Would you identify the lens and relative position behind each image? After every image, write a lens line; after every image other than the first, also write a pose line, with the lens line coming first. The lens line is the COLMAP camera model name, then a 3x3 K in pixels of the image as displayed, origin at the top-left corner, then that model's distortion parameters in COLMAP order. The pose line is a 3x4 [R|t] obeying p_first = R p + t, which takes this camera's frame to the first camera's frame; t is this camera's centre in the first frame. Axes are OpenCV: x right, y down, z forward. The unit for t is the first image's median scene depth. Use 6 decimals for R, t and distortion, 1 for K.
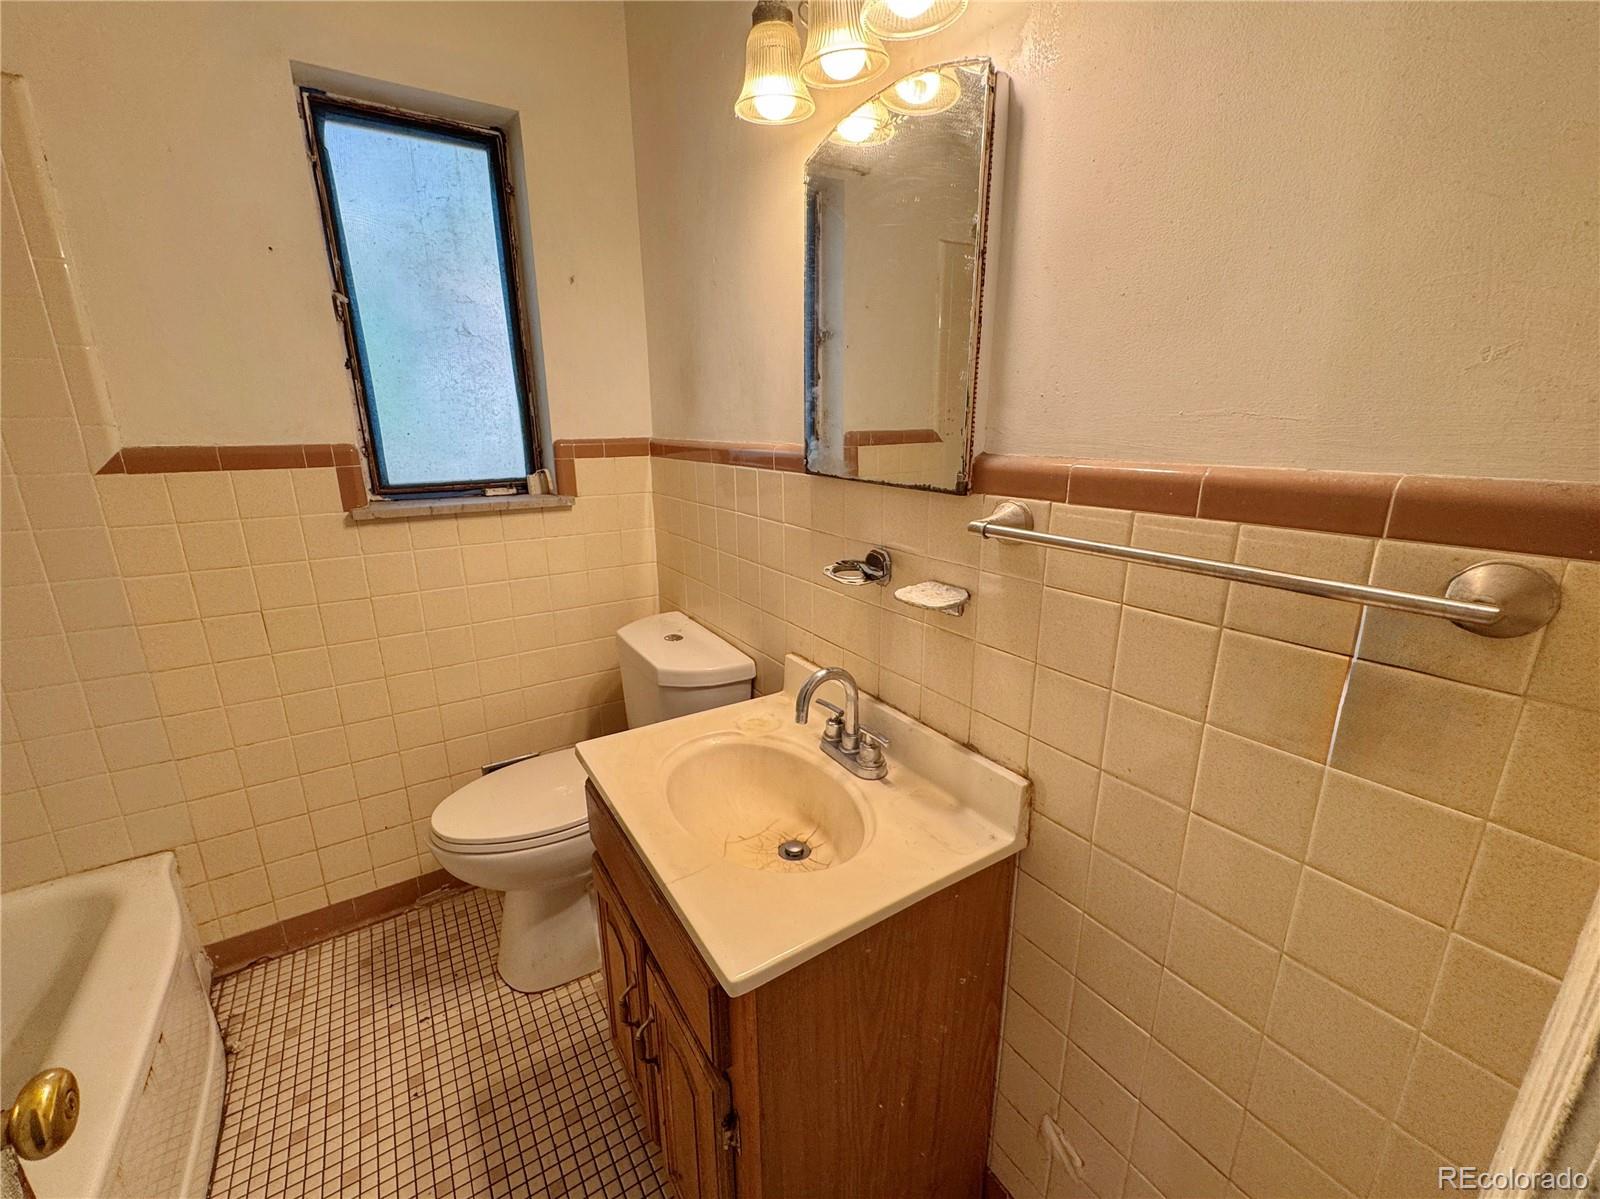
lens RADIAL K [[651.0, 0, 798.6], [0, 651.0, 597.2], [0, 0, 1]] dist [-0.001475, -0.000360]
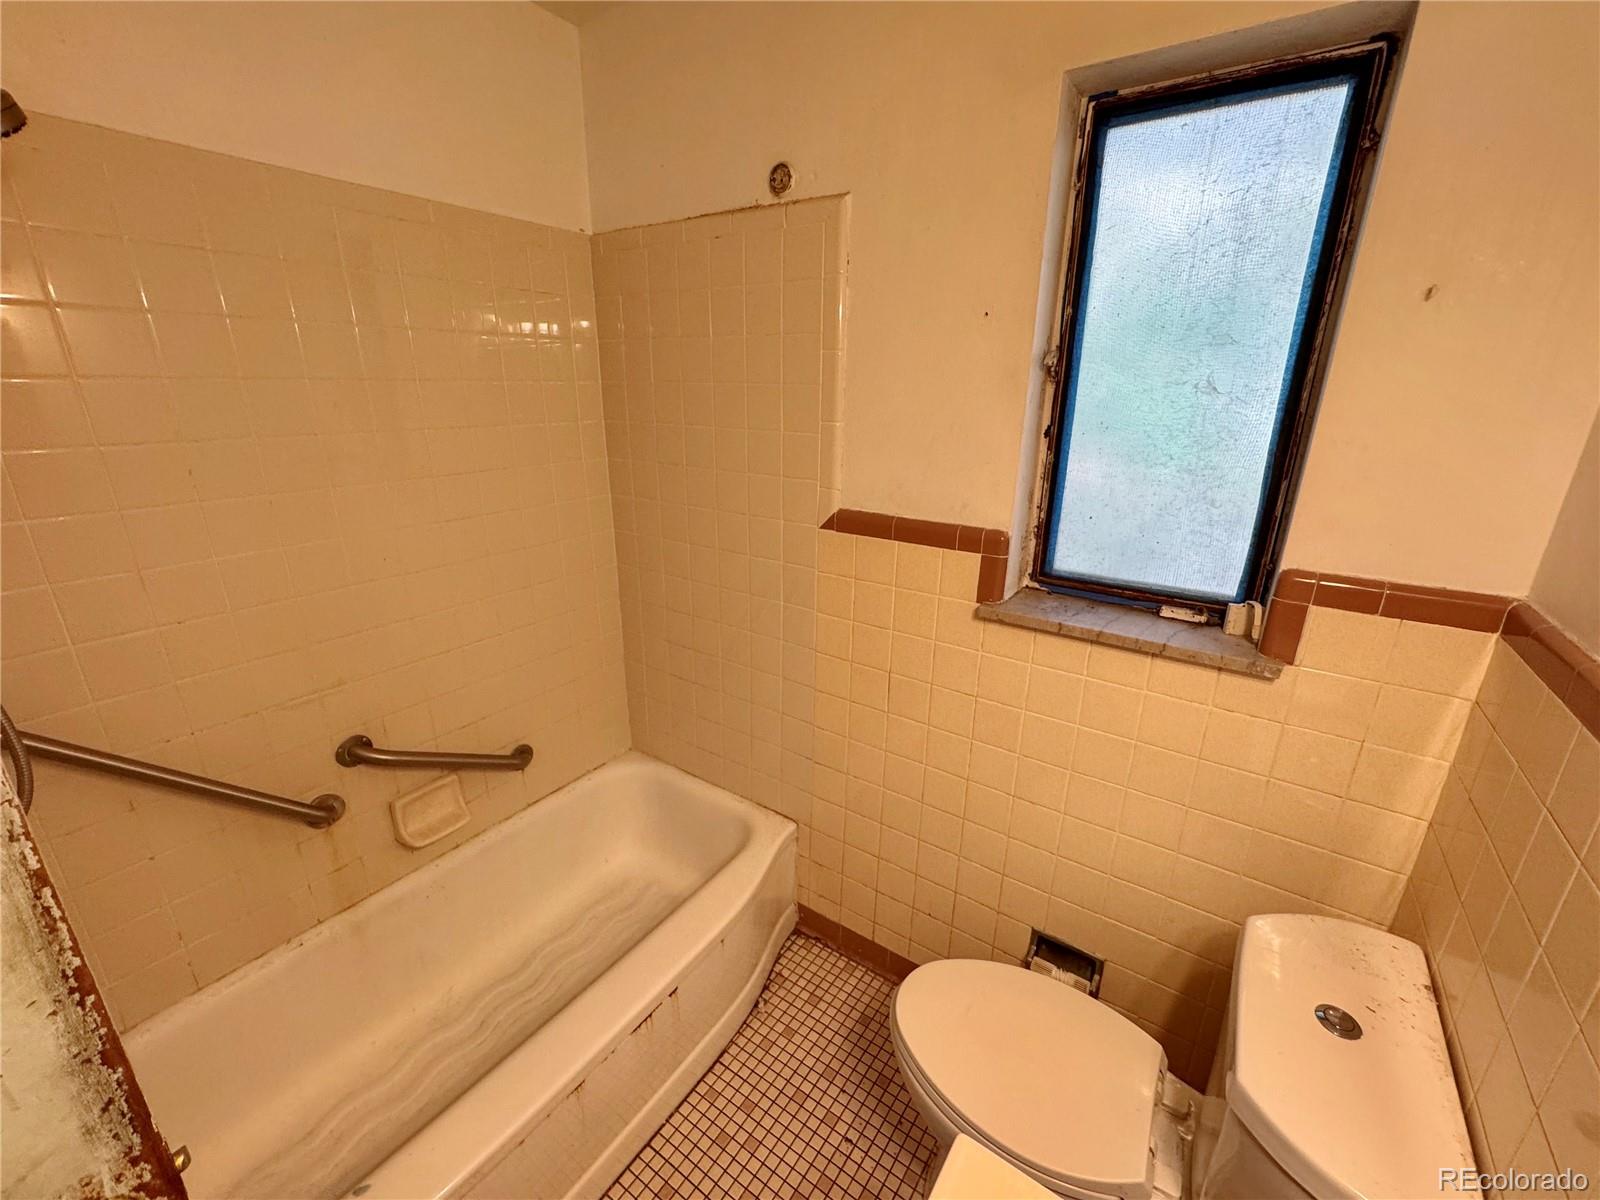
lens RADIAL K [[651.0, 0, 804.0], [0, 651.0, 601.0], [0, 0, 1]] dist [-0.001475, -0.000360]
pose [[0.376913, 0.298117, -0.876962, -0.006857], [-0.260056, 0.942767, 0.208716, -0.236258], [0.888992, 0.149391, 0.432868, 0.371527]]
